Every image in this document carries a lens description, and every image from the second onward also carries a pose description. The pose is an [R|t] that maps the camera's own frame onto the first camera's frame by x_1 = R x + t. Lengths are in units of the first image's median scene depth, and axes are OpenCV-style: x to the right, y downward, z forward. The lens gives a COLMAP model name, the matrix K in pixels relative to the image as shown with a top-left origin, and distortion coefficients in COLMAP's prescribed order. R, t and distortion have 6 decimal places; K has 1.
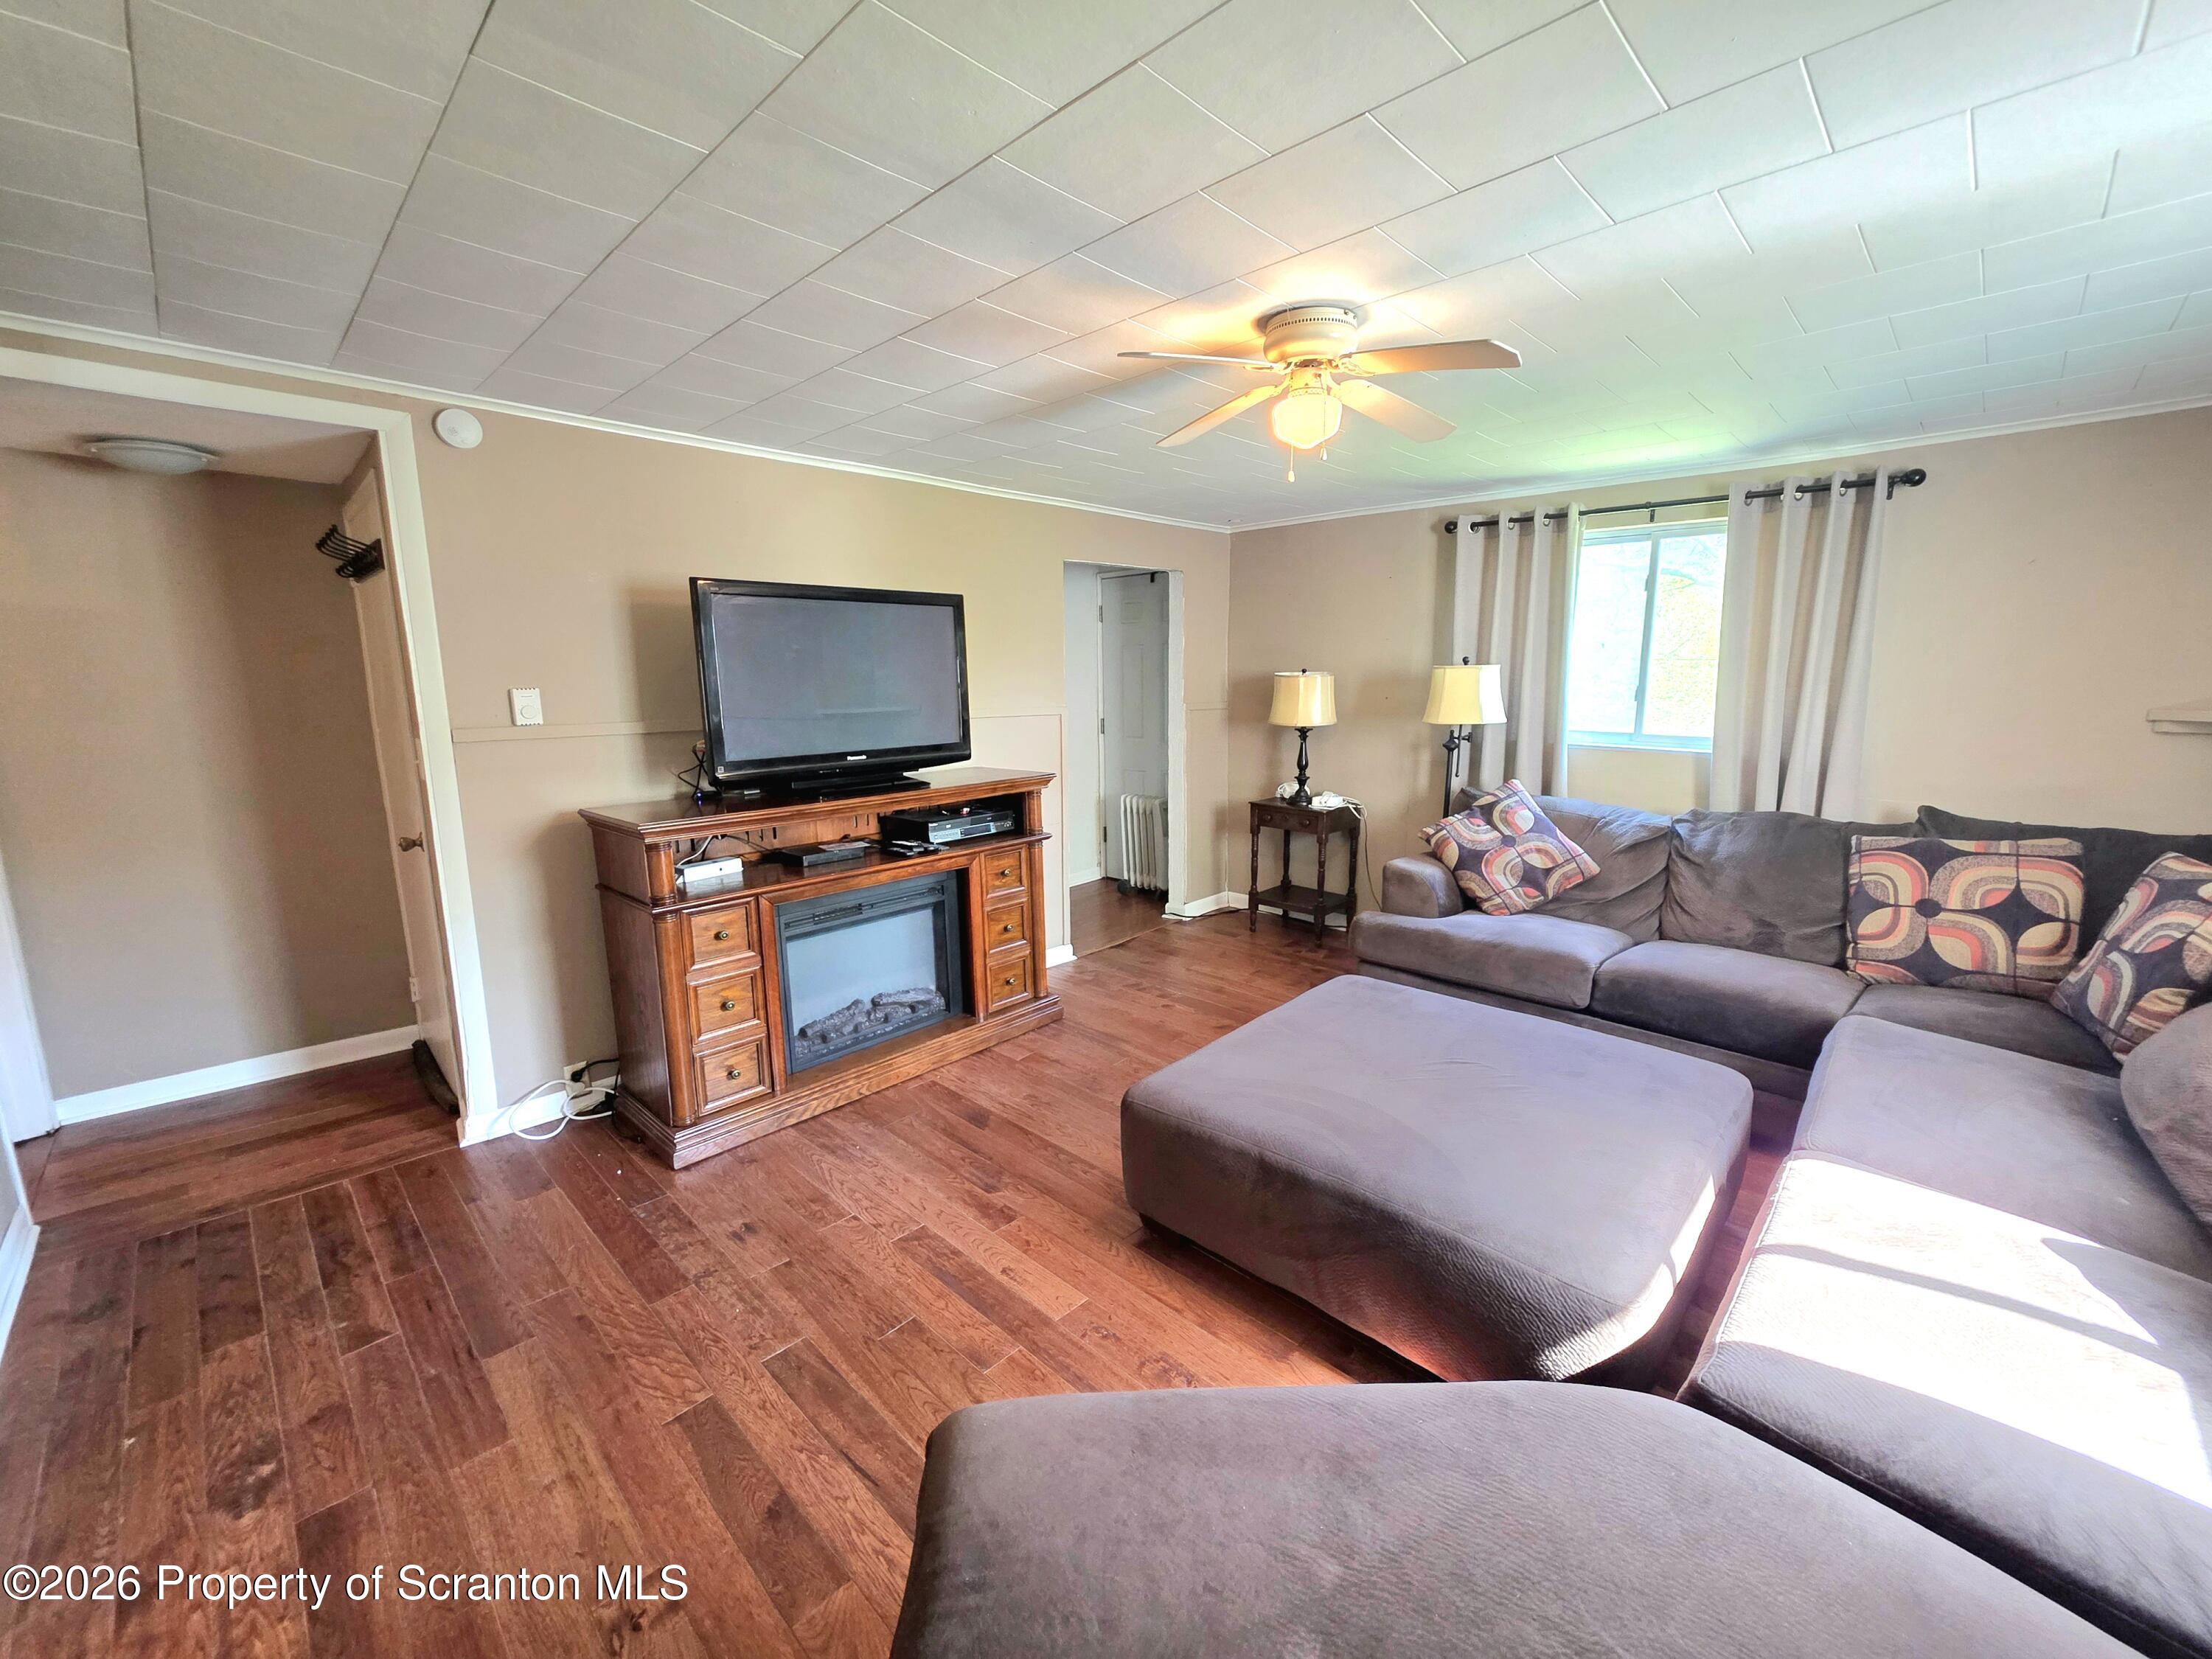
lens RADIAL K [[882.3, 0, 1110.4], [0, 882.3, 822.8], [0, 0, 1]] dist [-0.000538, 0.000426]
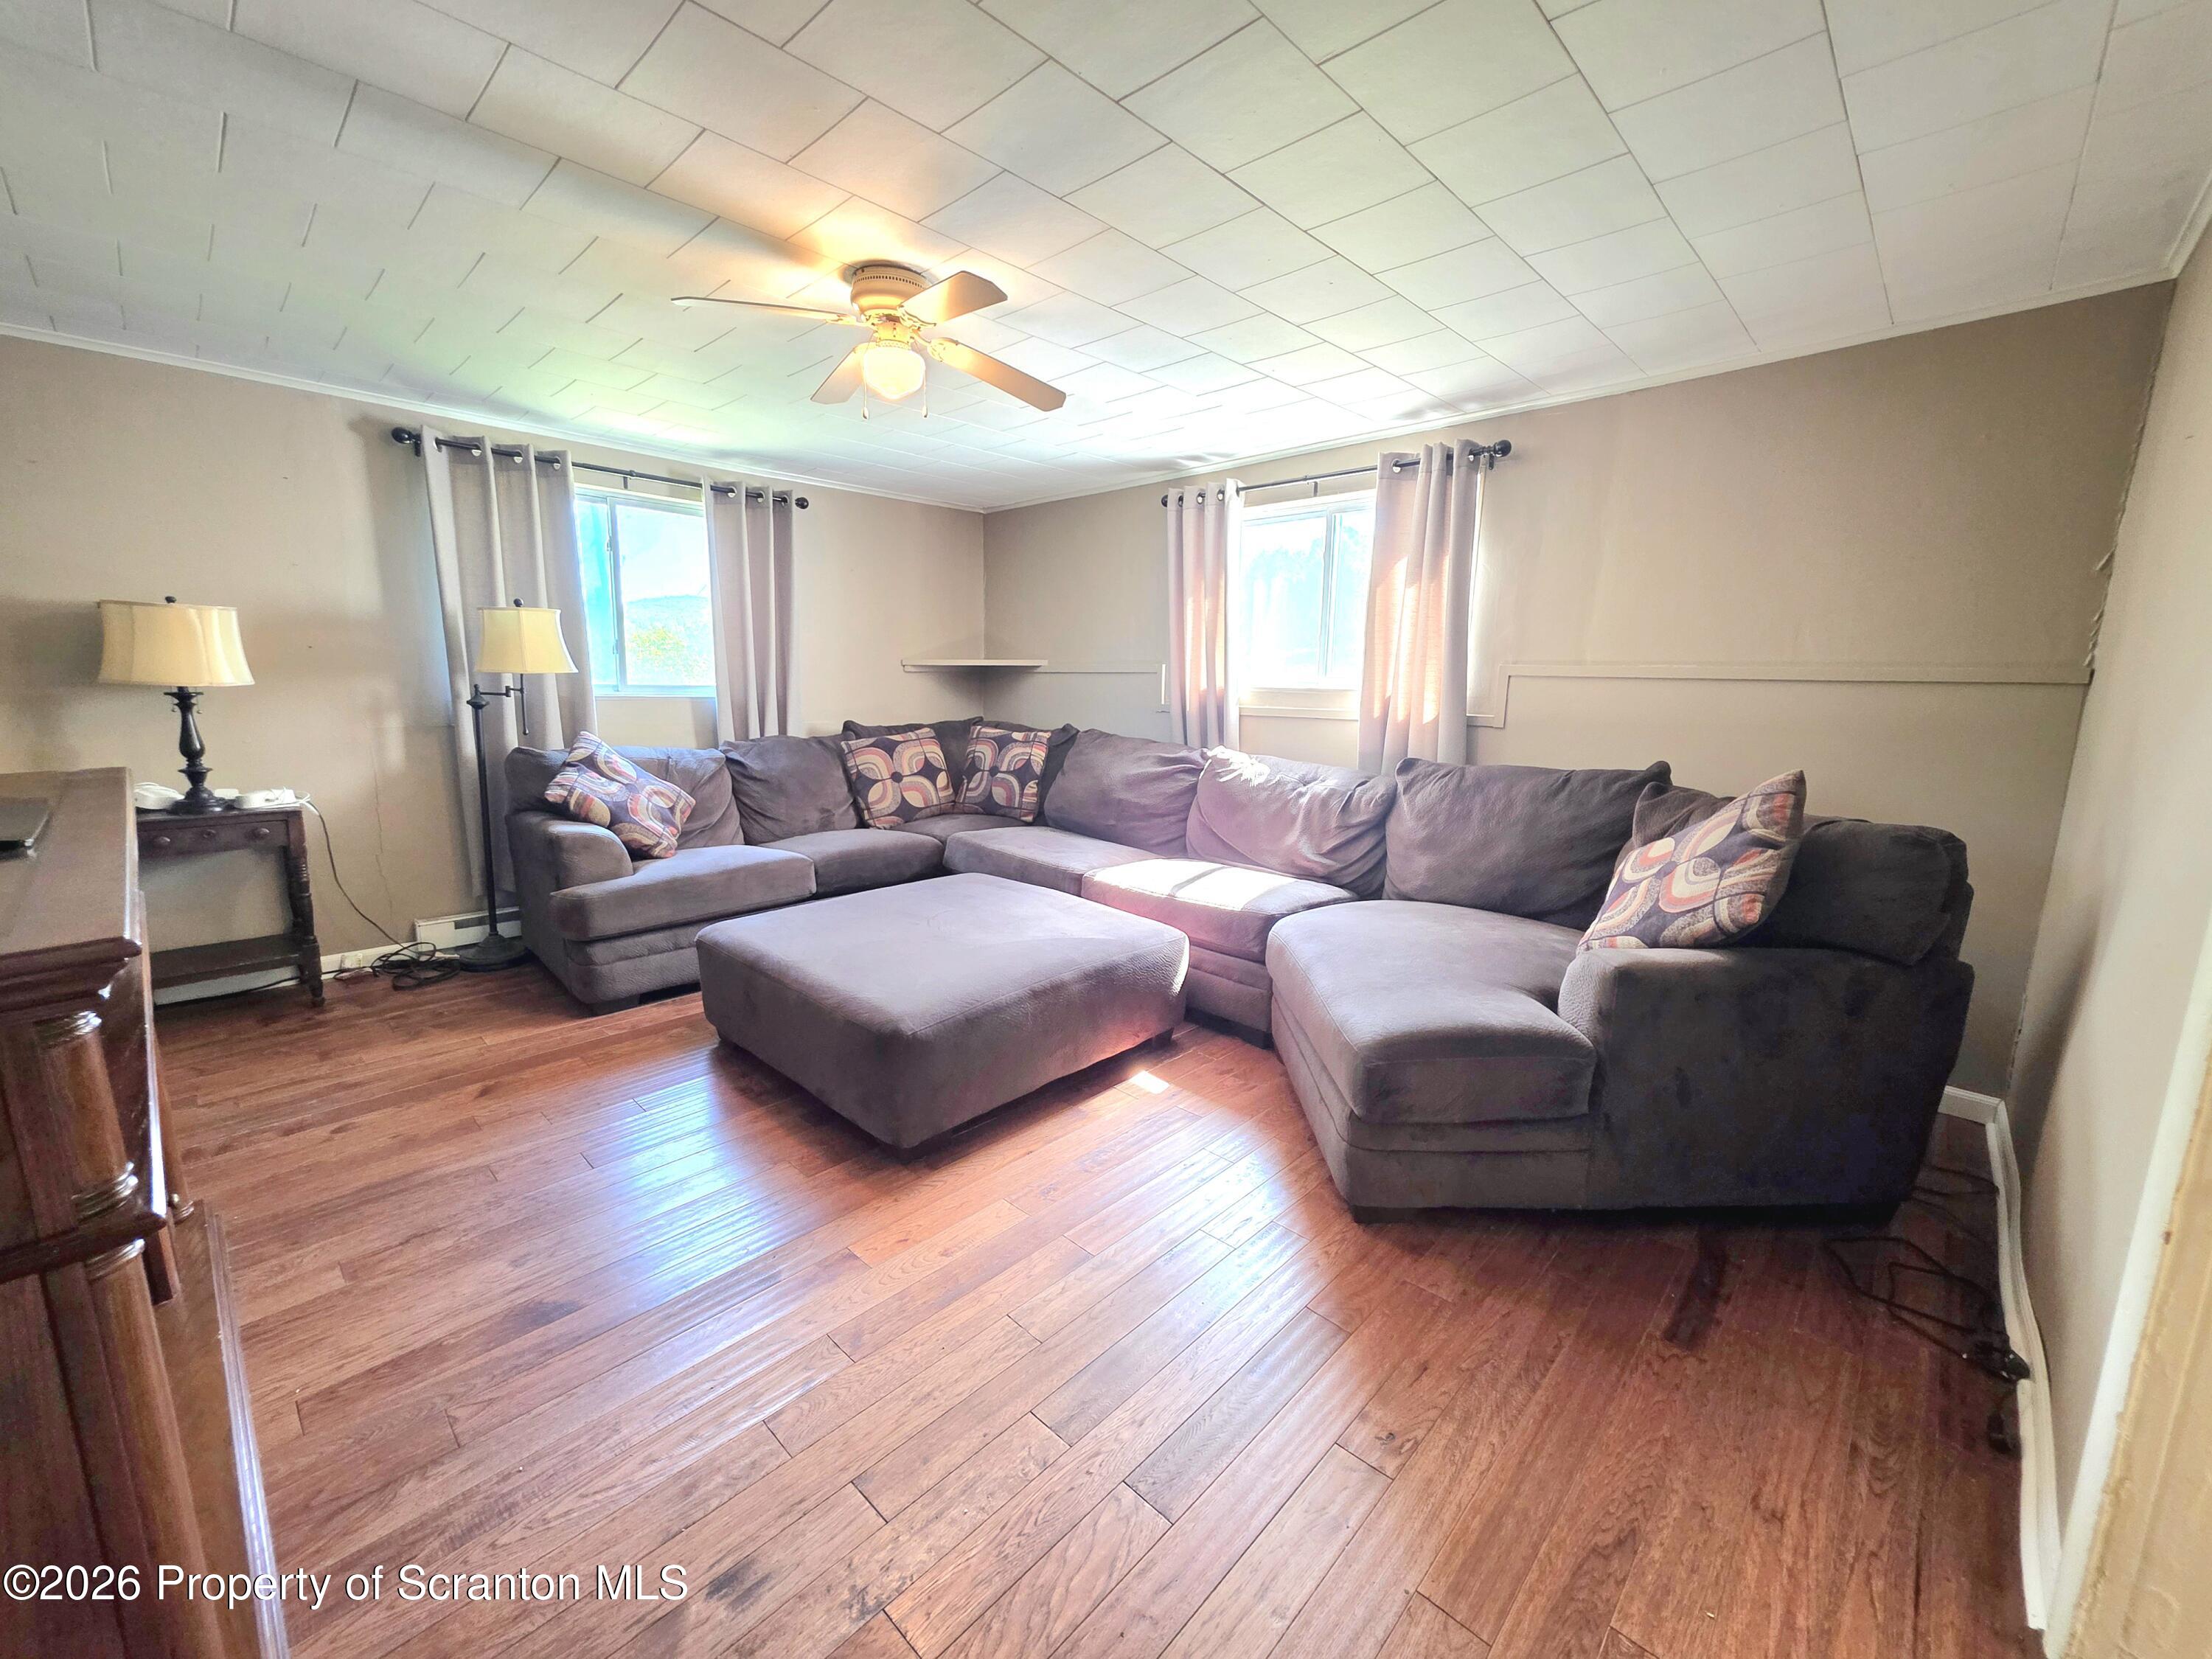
lens RADIAL K [[882.3, 0, 1104.1], [0, 882.3, 827.1], [0, 0, 1]] dist [-0.000538, 0.000426]
pose [[-0.006099, -0.167517, 0.985850, -0.616309], [0.153923, 0.973962, 0.166449, -0.023885], [-0.988064, 0.152760, 0.019845, 0.508122]]
